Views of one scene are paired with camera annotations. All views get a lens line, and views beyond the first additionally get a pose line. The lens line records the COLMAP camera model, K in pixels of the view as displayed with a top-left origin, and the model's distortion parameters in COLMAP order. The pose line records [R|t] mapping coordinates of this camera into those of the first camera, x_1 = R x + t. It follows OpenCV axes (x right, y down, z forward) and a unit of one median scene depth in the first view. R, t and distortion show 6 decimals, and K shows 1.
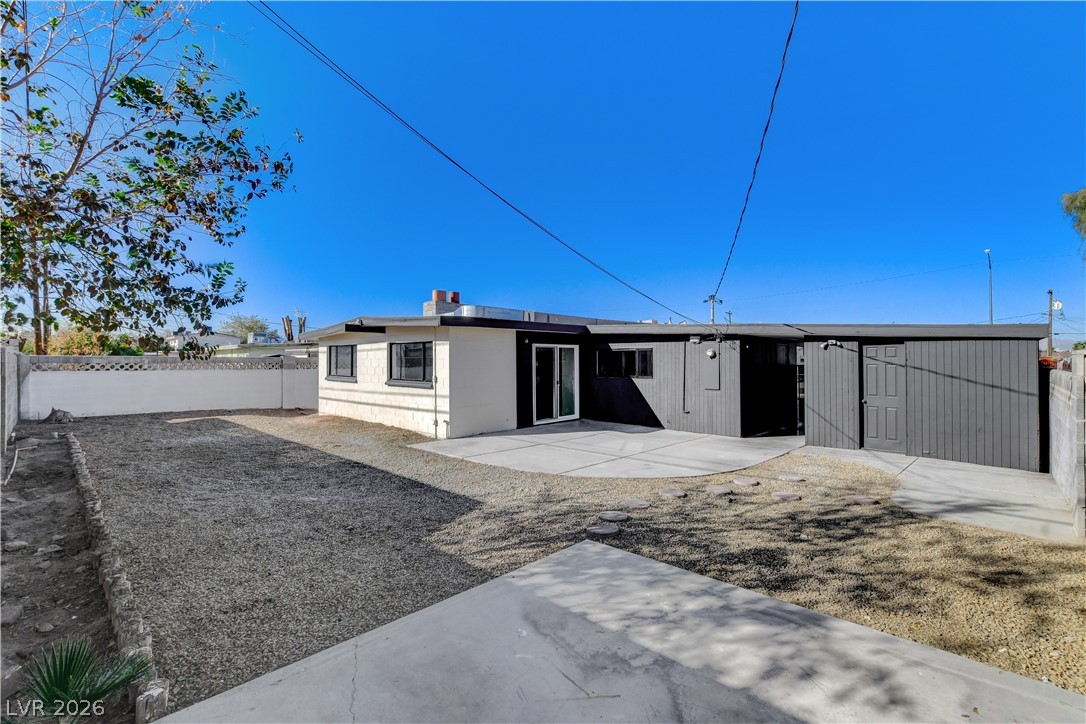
lens RADIAL K [[476.0, 0, 543.7], [0, 476.0, 360.8], [0, 0, 1]] dist [-0.011727, -0.000942]
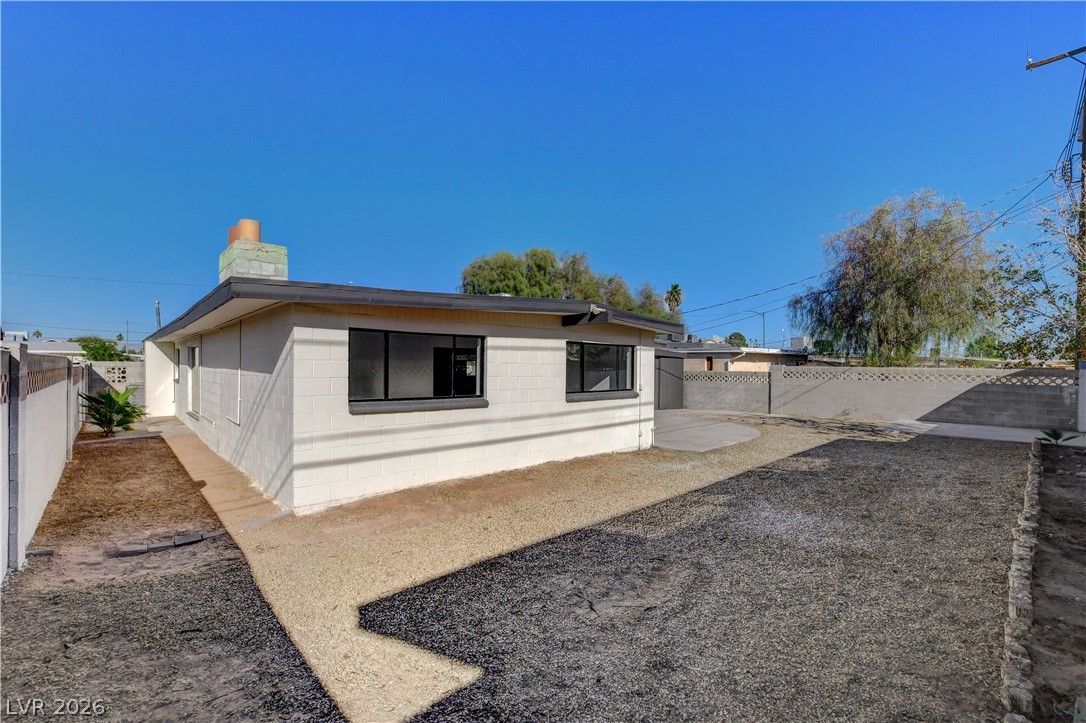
lens RADIAL K [[476.0, 0, 540.2], [0, 476.0, 362.5], [0, 0, 1]] dist [-0.011727, -0.000942]
pose [[0.055752, 0.008650, 0.998407, -1.156896], [-0.003084, 0.999959, -0.008491, 0.000489], [-0.998440, -0.002606, 0.055777, 1.135609]]
